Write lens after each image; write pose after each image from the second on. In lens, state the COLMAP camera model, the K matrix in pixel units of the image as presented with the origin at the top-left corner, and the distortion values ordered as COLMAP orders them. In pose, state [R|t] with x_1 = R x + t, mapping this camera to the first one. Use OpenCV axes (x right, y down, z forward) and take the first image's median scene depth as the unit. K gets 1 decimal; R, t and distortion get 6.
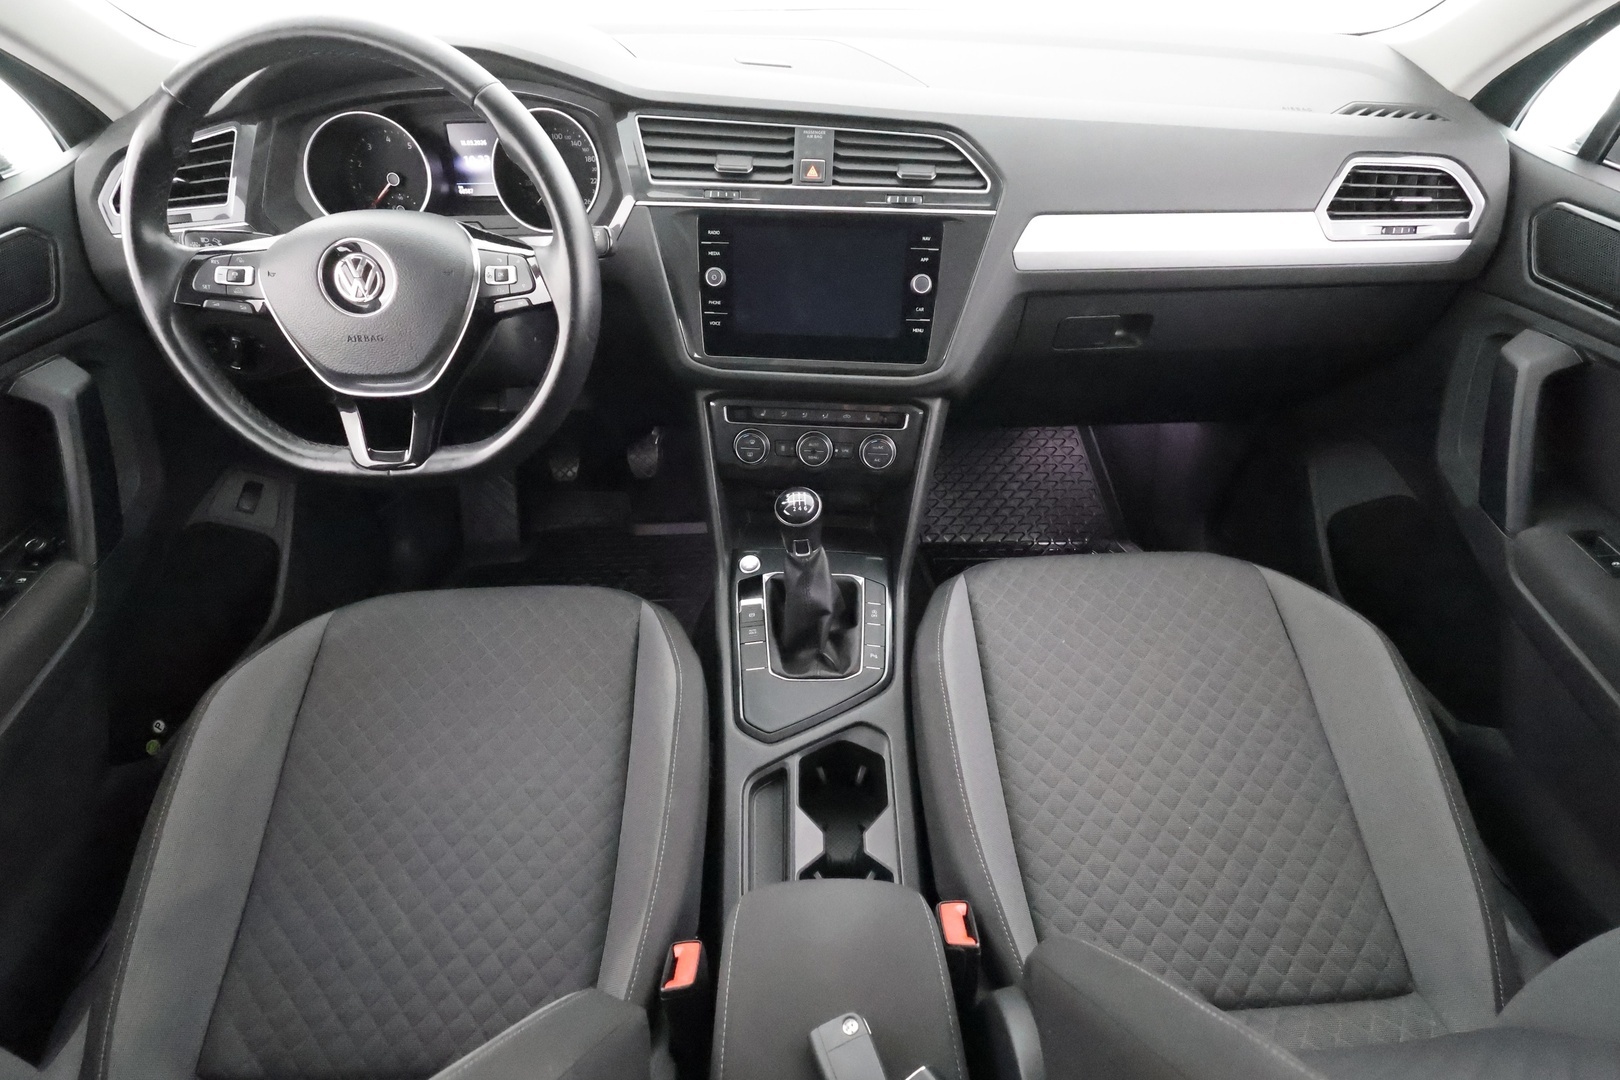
lens RADIAL K [[755.6, 0, 810.0], [0, 755.6, 540.0], [0, 0, 1]] dist [0.000366, 0.000141]
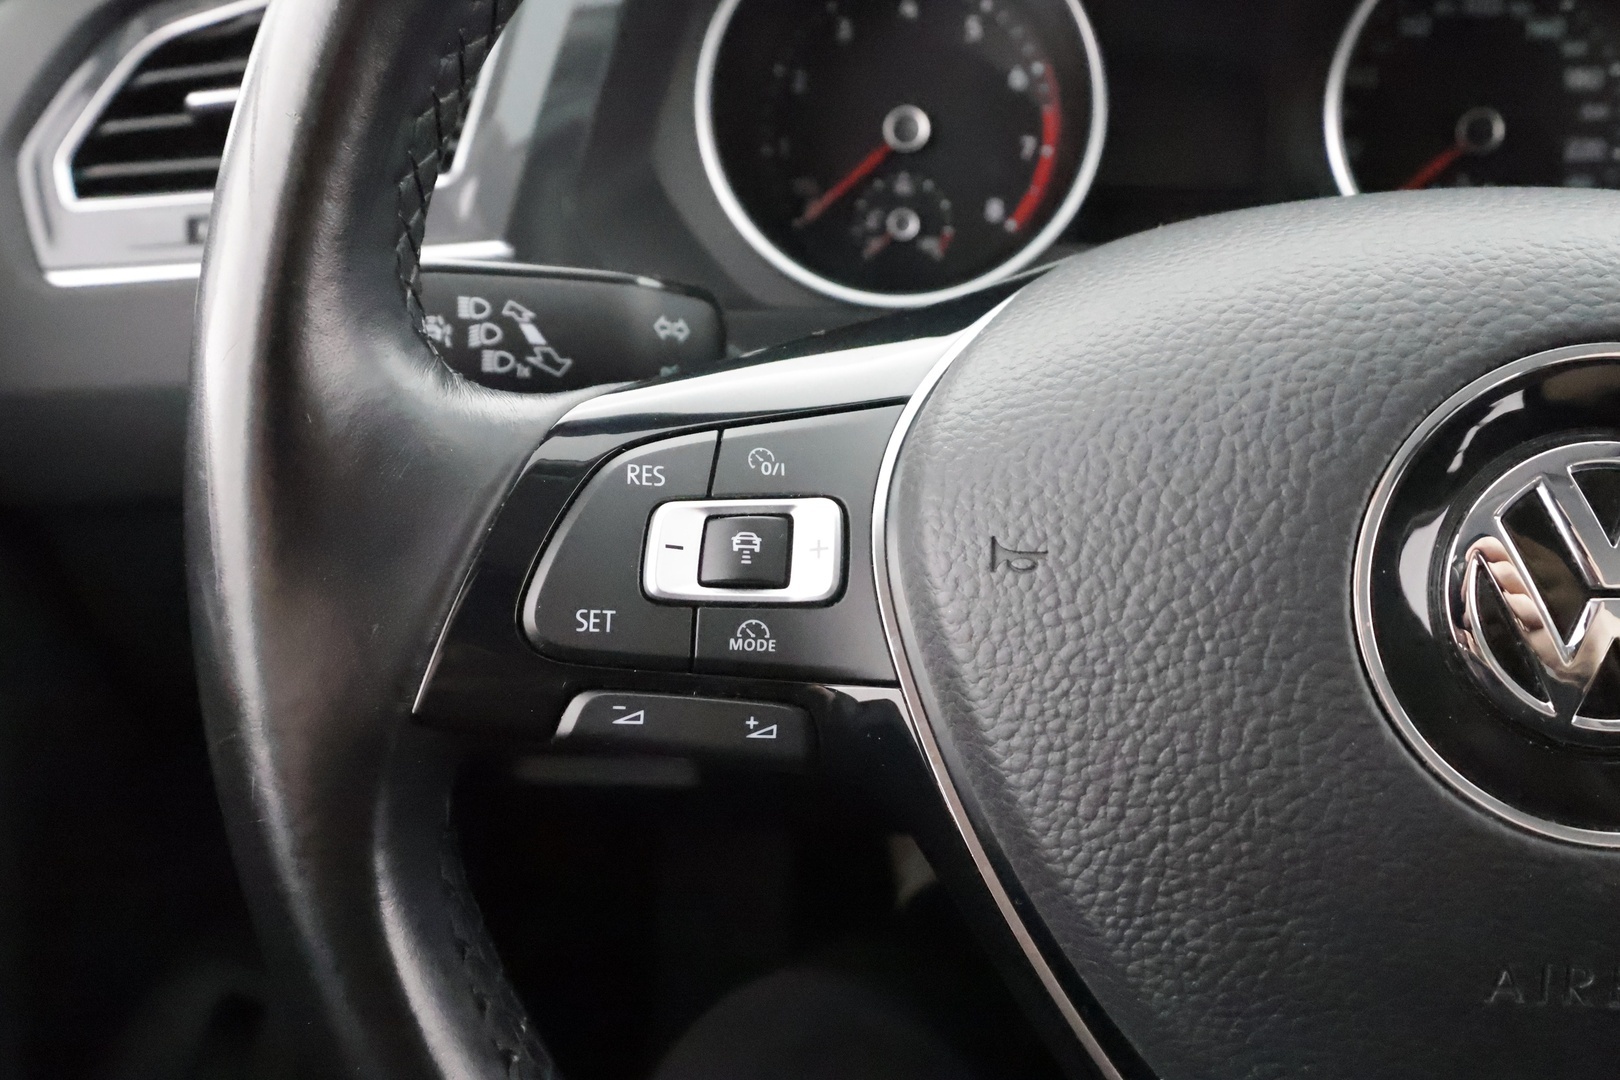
lens RADIAL K [[1309.4, 0, 810.0], [0, 1309.4, 540.0], [0, 0, 1]] dist [0.001109, 0.005171]
pose [[0.993764, 0.009027, -0.111137, -0.595524], [-0.030741, 0.980269, -0.195265, -0.245664], [0.107182, 0.197464, 0.974433, 0.591565]]
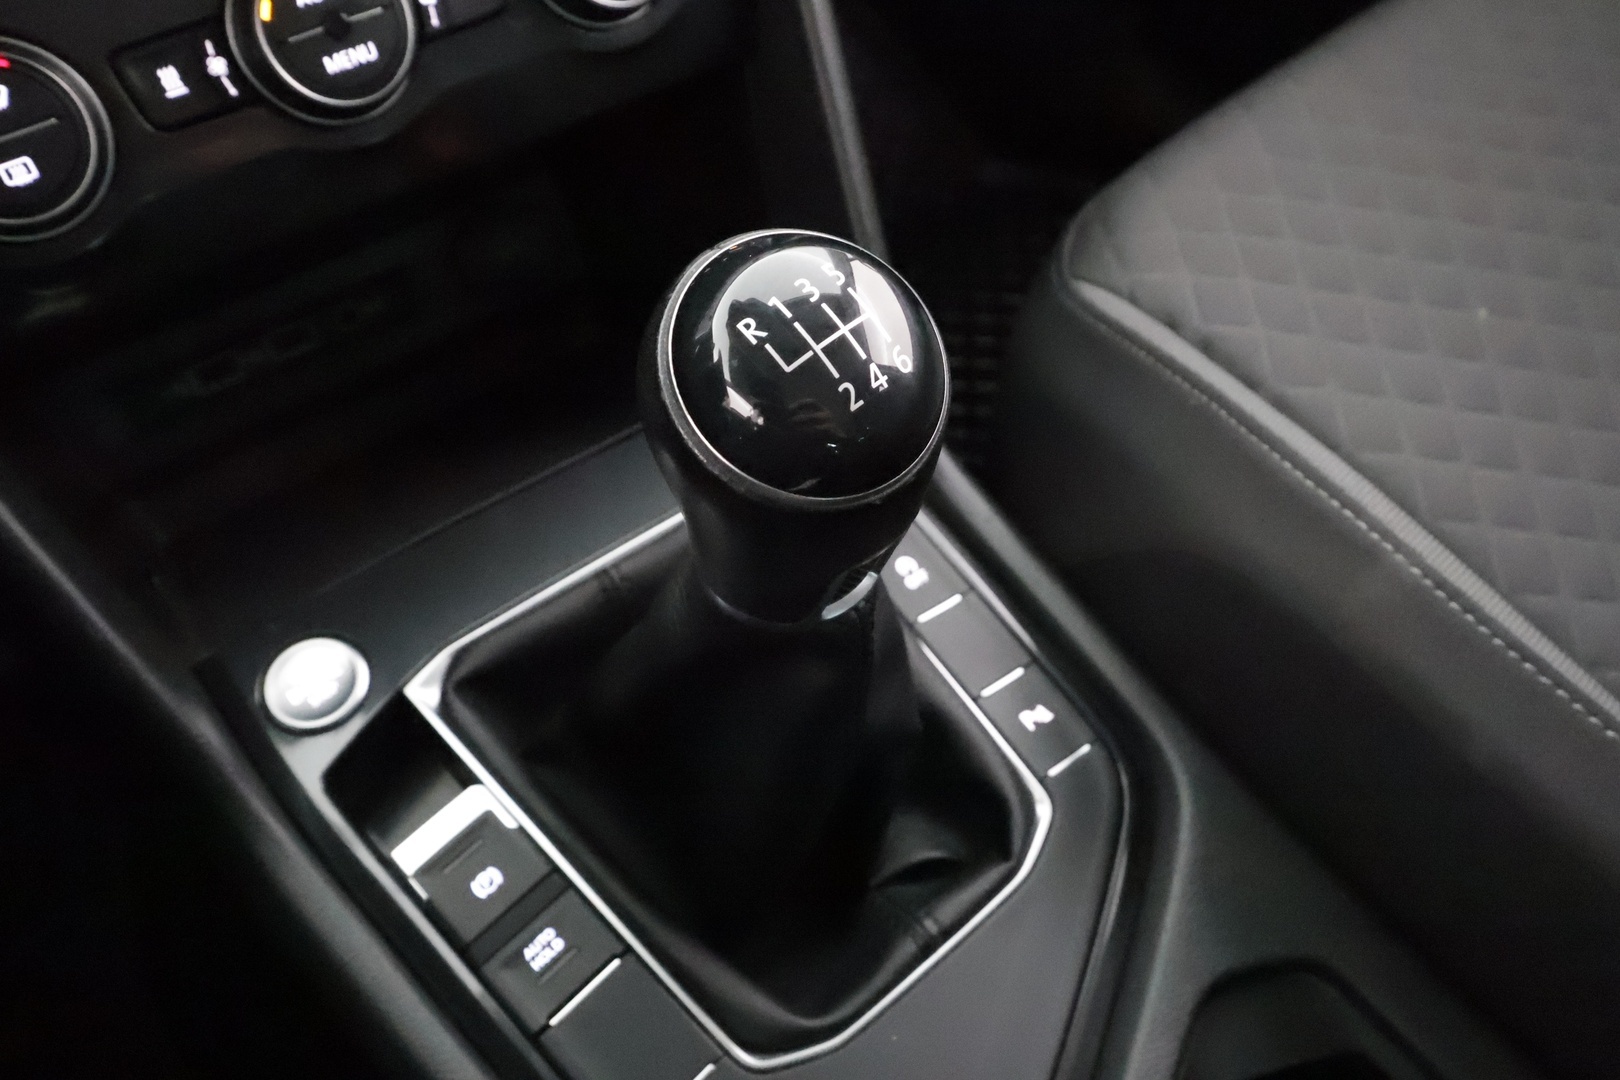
lens RADIAL K [[1309.4, 0, 810.0], [0, 1309.4, 540.0], [0, 0, 1]] dist [0.001109, 0.005171]
pose [[0.757902, -0.504588, 0.413491, -0.128467], [0.464521, 0.862446, 0.201016, -0.014533], [-0.458044, 0.039725, 0.888041, 0.736968]]
